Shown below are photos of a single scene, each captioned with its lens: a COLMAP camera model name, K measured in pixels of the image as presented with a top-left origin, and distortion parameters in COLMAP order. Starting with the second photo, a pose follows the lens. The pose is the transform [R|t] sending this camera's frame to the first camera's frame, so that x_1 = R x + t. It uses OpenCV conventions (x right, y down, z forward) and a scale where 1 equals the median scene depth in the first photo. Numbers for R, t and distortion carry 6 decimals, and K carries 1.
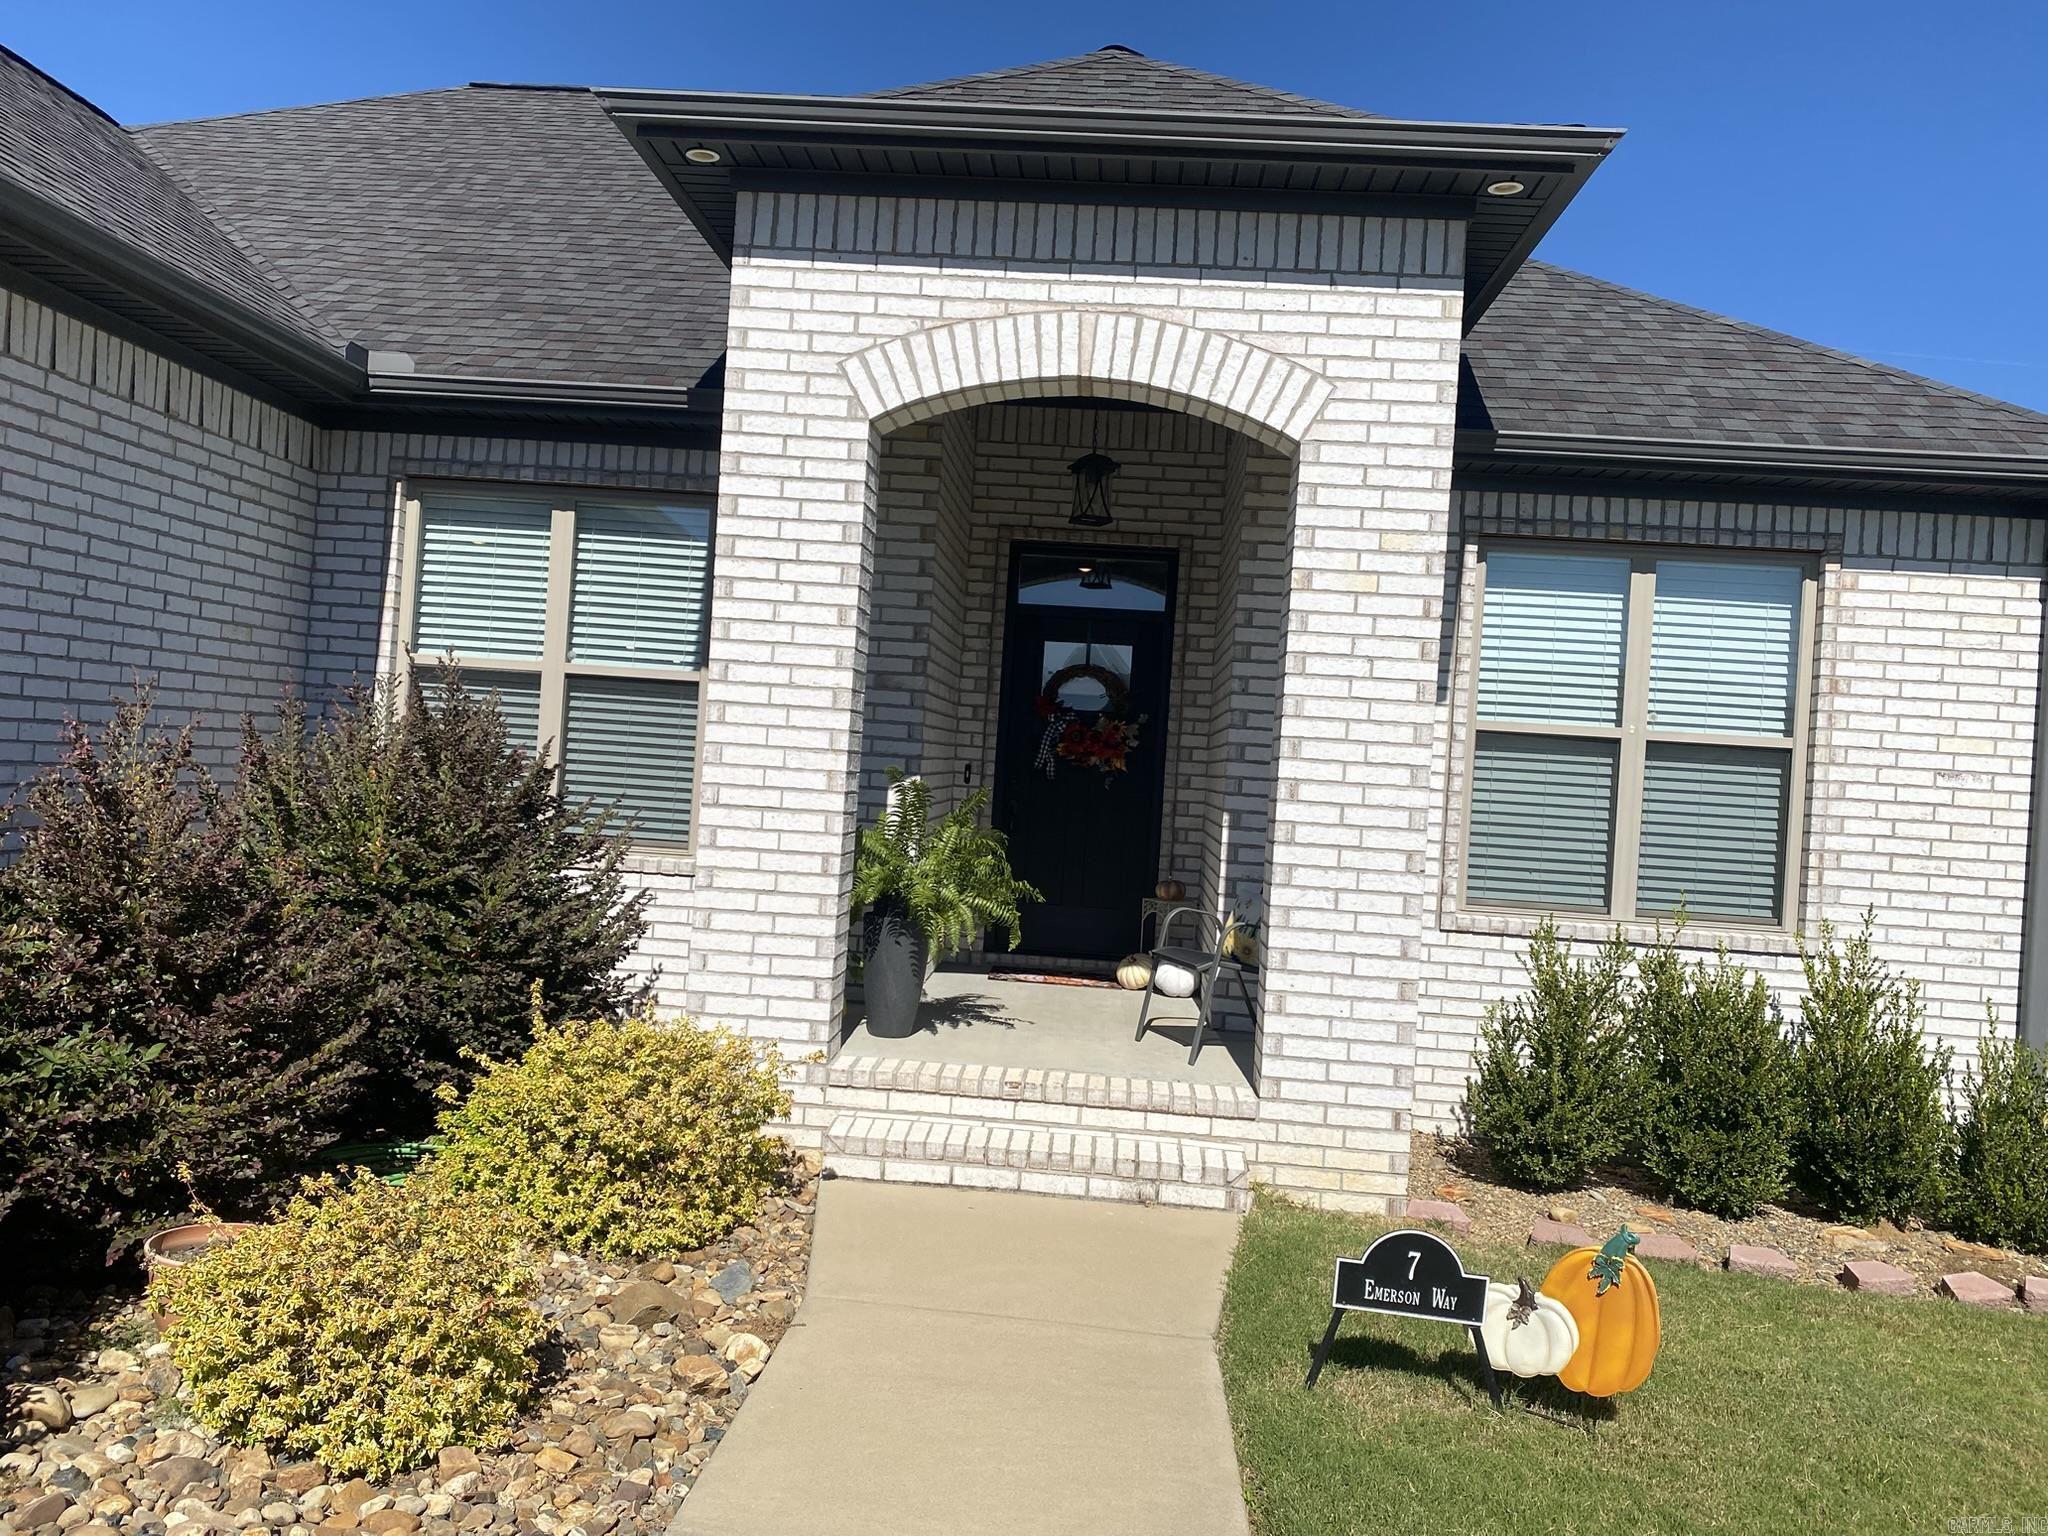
lens RADIAL K [[1552.9, 0, 1028.3], [0, 1552.9, 768.1], [0, 0, 1]] dist [0.021840, -0.024860]
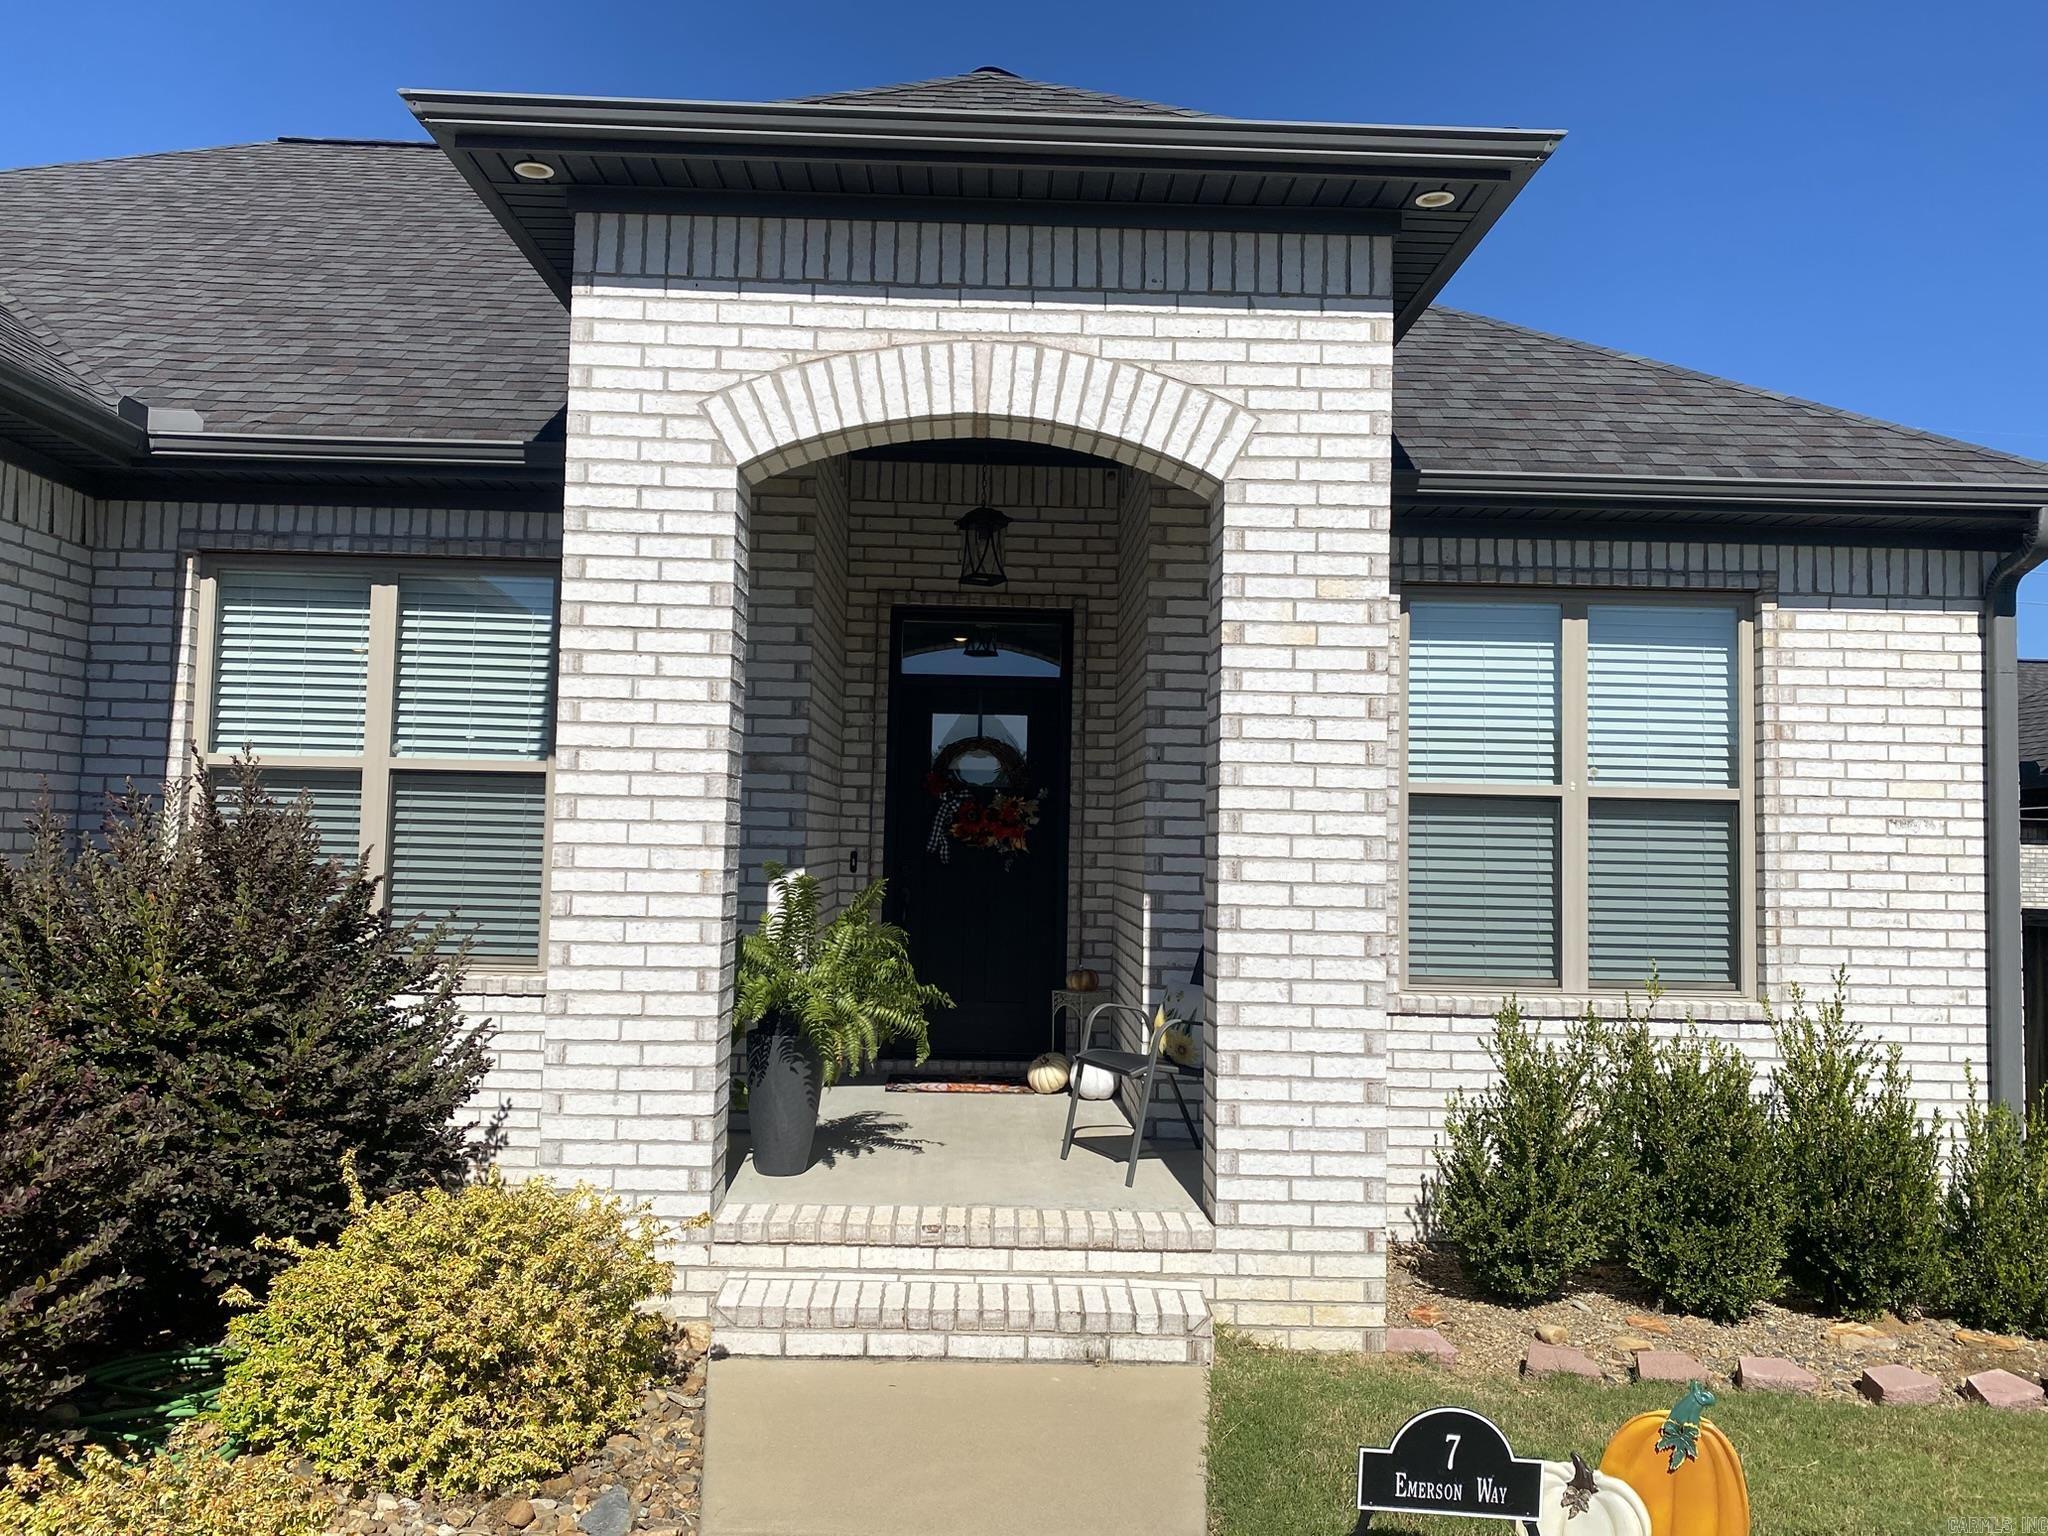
lens RADIAL K [[1552.9, 0, 1019.1], [0, 1552.9, 766.4], [0, 0, 1]] dist [0.021840, -0.024860]
pose [[0.995765, -0.037571, 0.083913, -0.023882], [0.041653, 0.998005, -0.047438, -0.007718], [-0.081963, 0.050732, 0.995343, 0.124187]]
